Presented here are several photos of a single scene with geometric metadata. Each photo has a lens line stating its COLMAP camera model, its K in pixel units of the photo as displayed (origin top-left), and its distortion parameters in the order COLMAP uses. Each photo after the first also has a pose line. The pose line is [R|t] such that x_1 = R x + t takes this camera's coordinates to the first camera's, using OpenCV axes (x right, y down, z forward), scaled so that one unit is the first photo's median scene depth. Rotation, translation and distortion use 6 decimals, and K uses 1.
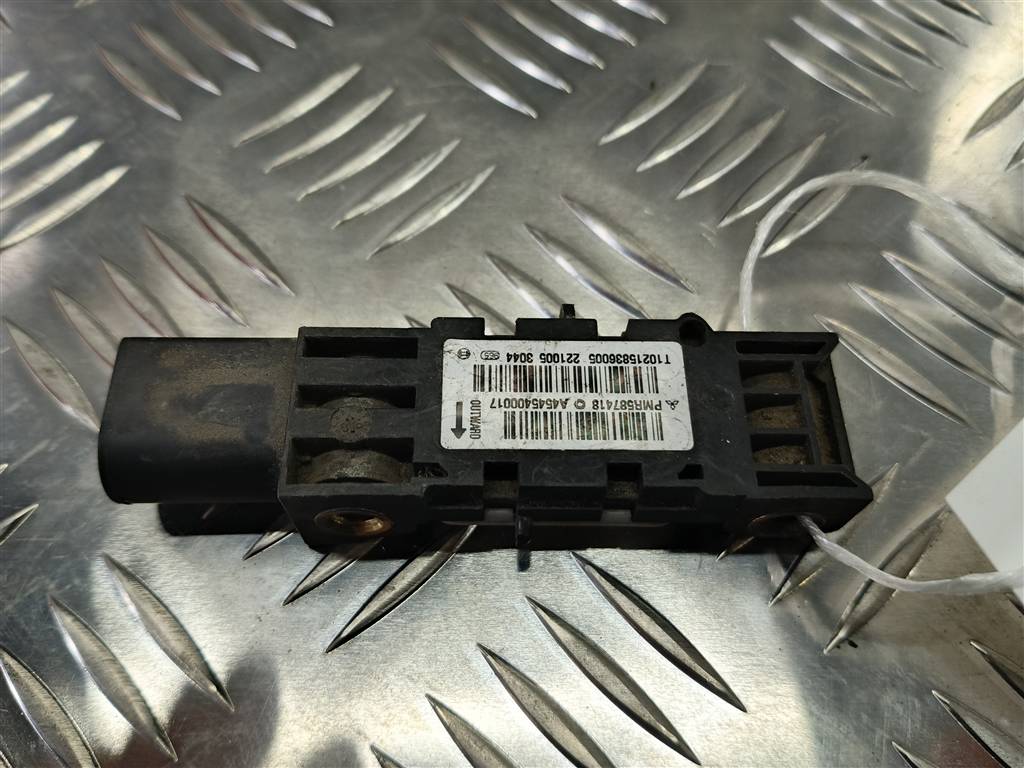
lens RADIAL K [[829.7, 0, 517.1], [0, 829.7, 389.6], [0, 0, 1]] dist [0.044217, -0.195543]
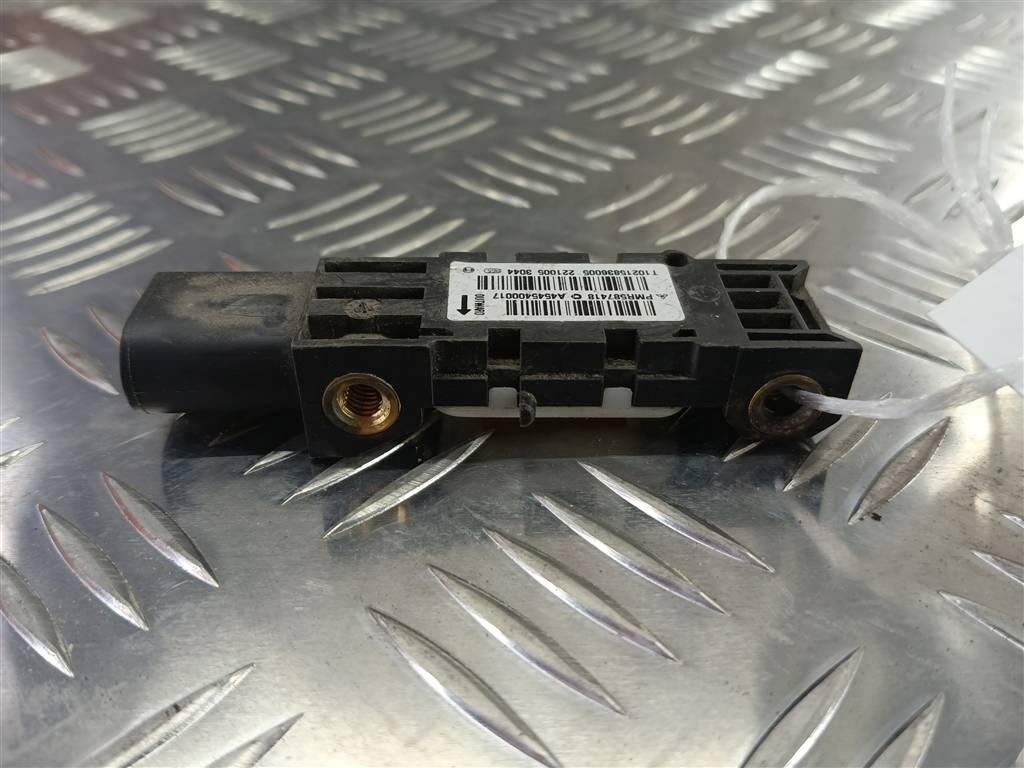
lens RADIAL K [[829.7, 0, 517.1], [0, 829.7, 389.6], [0, 0, 1]] dist [0.044217, -0.195543]
pose [[0.999722, -0.023187, 0.004307, -0.008505], [0.022890, 0.910049, -0.413867, 0.549149], [0.005677, 0.413851, 0.910327, 0.065235]]
